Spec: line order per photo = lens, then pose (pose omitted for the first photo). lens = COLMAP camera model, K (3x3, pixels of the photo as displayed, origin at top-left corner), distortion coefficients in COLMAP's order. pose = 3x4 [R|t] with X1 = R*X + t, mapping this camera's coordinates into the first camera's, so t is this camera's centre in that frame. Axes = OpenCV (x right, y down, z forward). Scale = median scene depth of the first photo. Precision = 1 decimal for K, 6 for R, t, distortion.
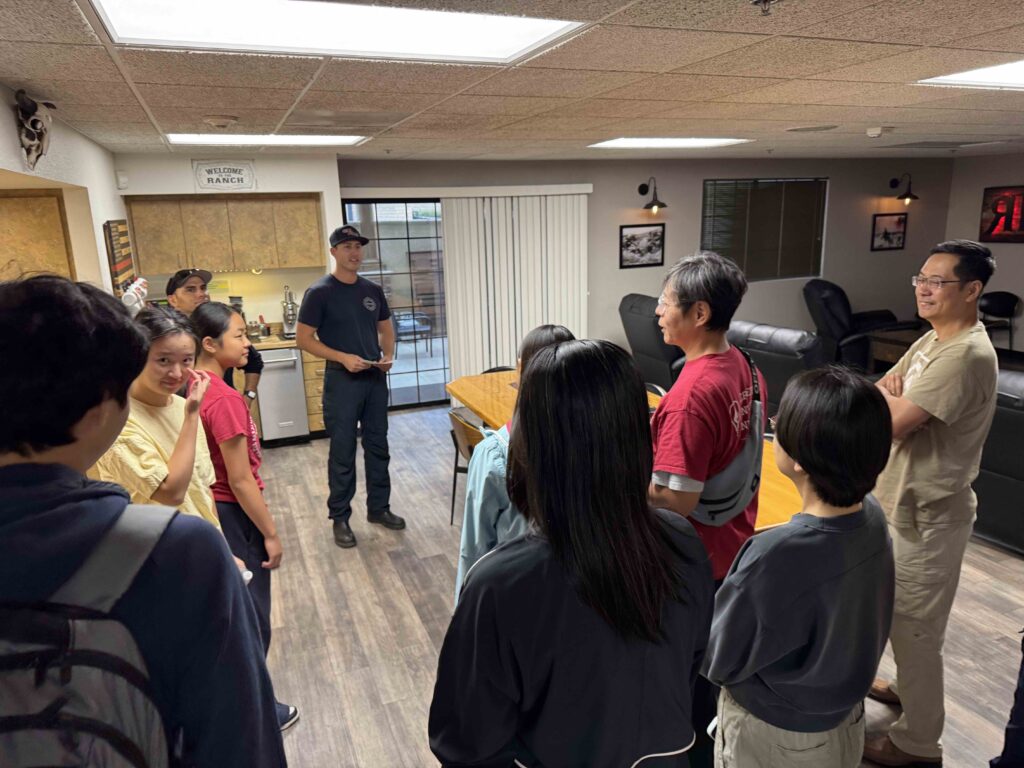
lens RADIAL K [[726.1, 0, 513.1], [0, 726.1, 384.0], [0, 0, 1]] dist [0.007494, 0.000004]
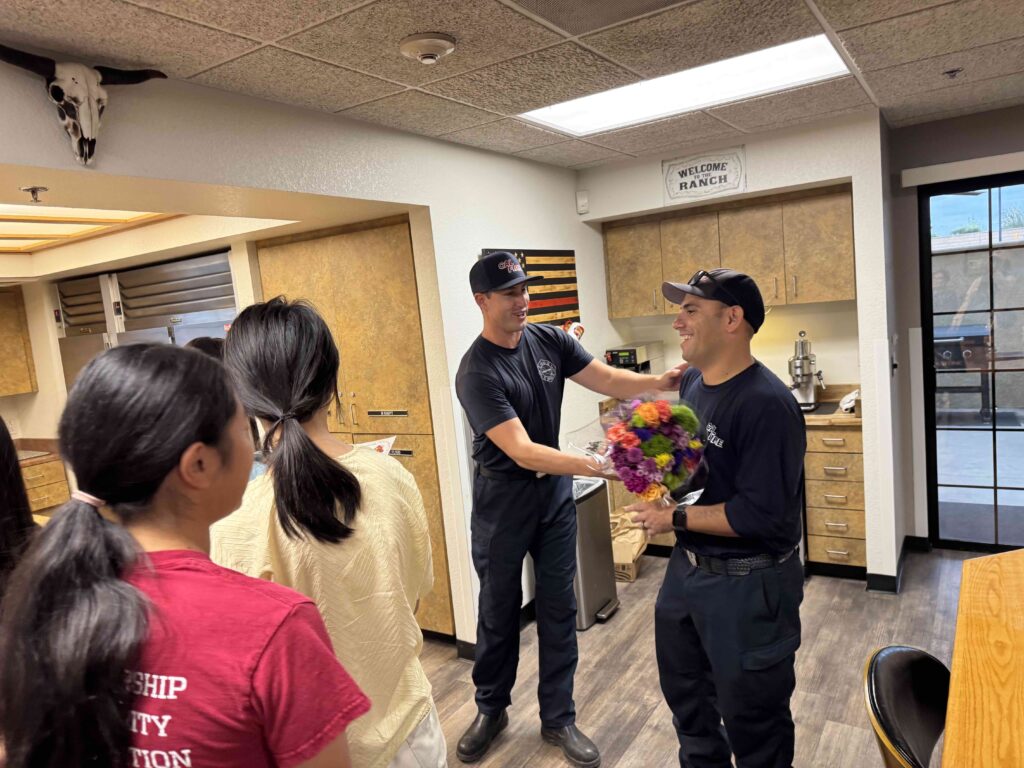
lens RADIAL K [[726.1, 0, 512.7], [0, 726.1, 392.8], [0, 0, 1]] dist [0.007494, 0.000004]
pose [[0.582514, 0.061618, -0.810482, 0.077389], [-0.108167, 0.994130, -0.002163, -0.054701], [0.805591, 0.088927, 0.585760, 0.443686]]
